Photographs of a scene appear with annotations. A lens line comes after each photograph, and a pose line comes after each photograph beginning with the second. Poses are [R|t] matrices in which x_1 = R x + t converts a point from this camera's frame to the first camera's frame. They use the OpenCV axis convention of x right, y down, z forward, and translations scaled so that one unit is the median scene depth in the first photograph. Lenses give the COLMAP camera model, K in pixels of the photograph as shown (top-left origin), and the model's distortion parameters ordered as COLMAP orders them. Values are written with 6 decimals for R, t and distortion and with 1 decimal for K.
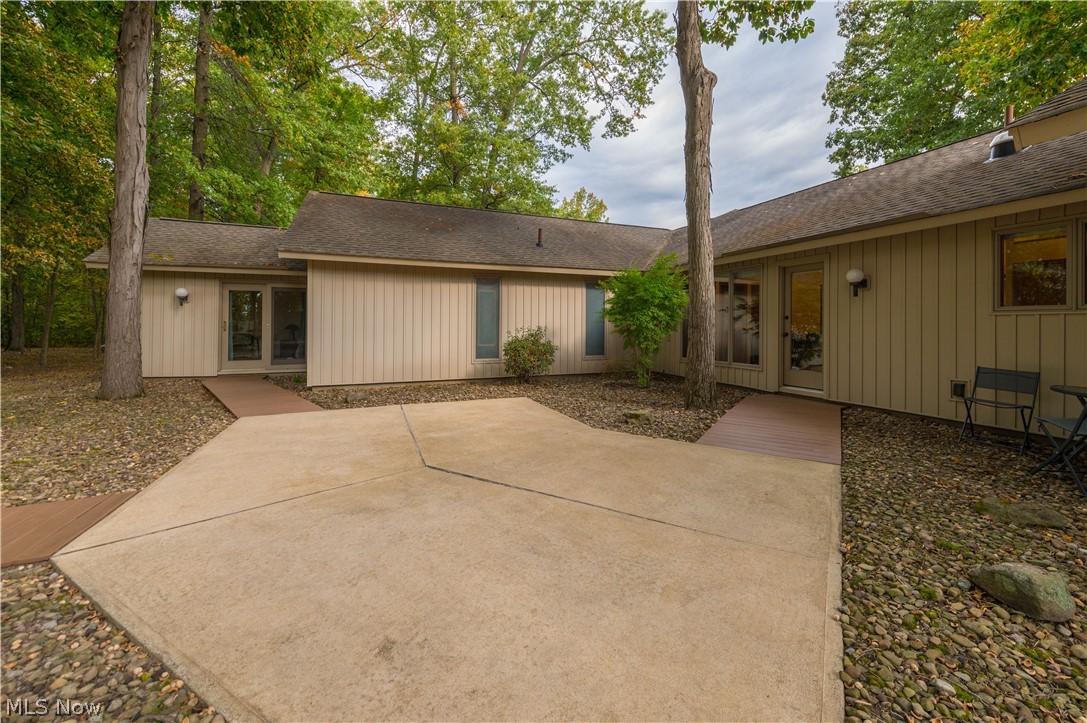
lens RADIAL K [[425.3, 0, 537.7], [0, 425.3, 321.3], [0, 0, 1]] dist [0.011082, -0.000646]
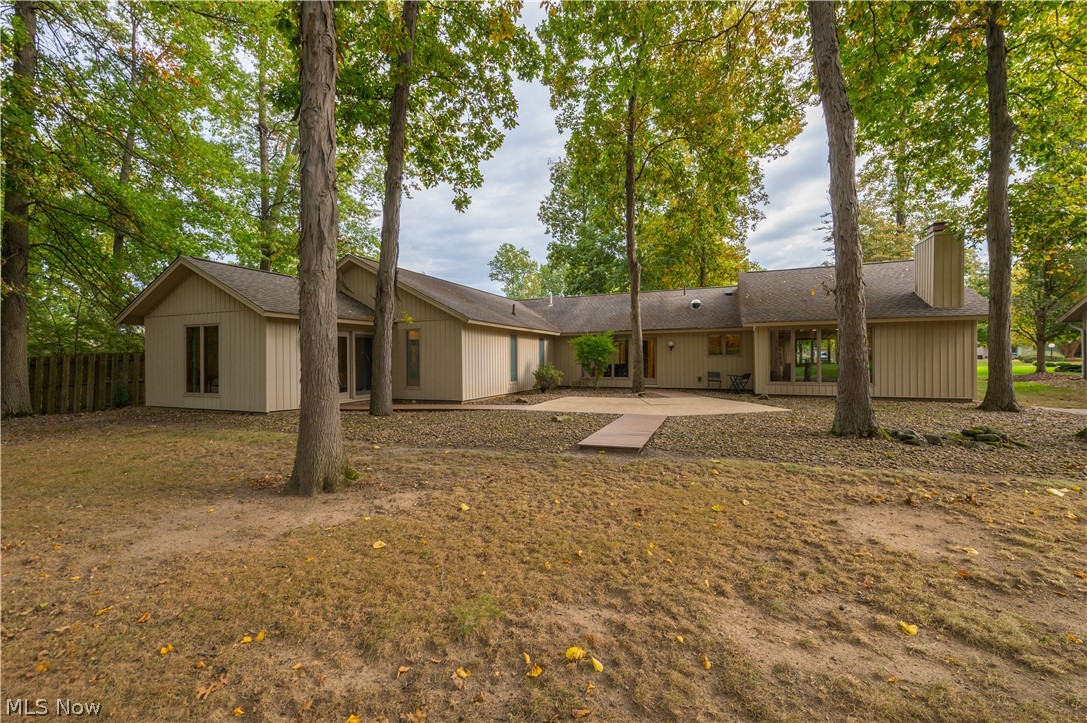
lens RADIAL K [[425.3, 0, 544.9], [0, 425.3, 360.5], [0, 0, 1]] dist [0.011082, -0.000646]
pose [[0.688566, -0.003959, 0.725162, -1.193215], [-0.001117, 0.999978, 0.006520, -0.006685], [-0.725172, -0.005300, 0.688547, -0.235264]]
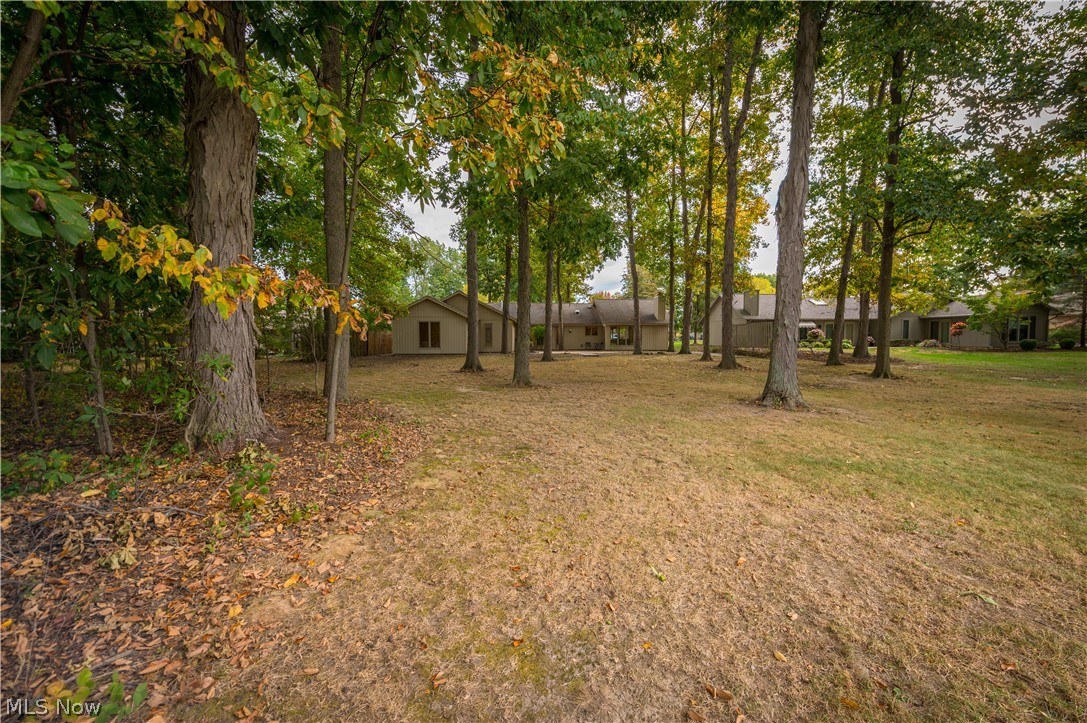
lens RADIAL K [[425.3, 0, 542.3], [0, 425.3, 358.8], [0, 0, 1]] dist [0.011082, -0.000646]
pose [[0.339285, -0.038668, 0.939888, -3.439055], [-0.004445, 0.999078, 0.042708, 0.034698], [-0.940673, -0.018668, 0.338801, -0.518215]]
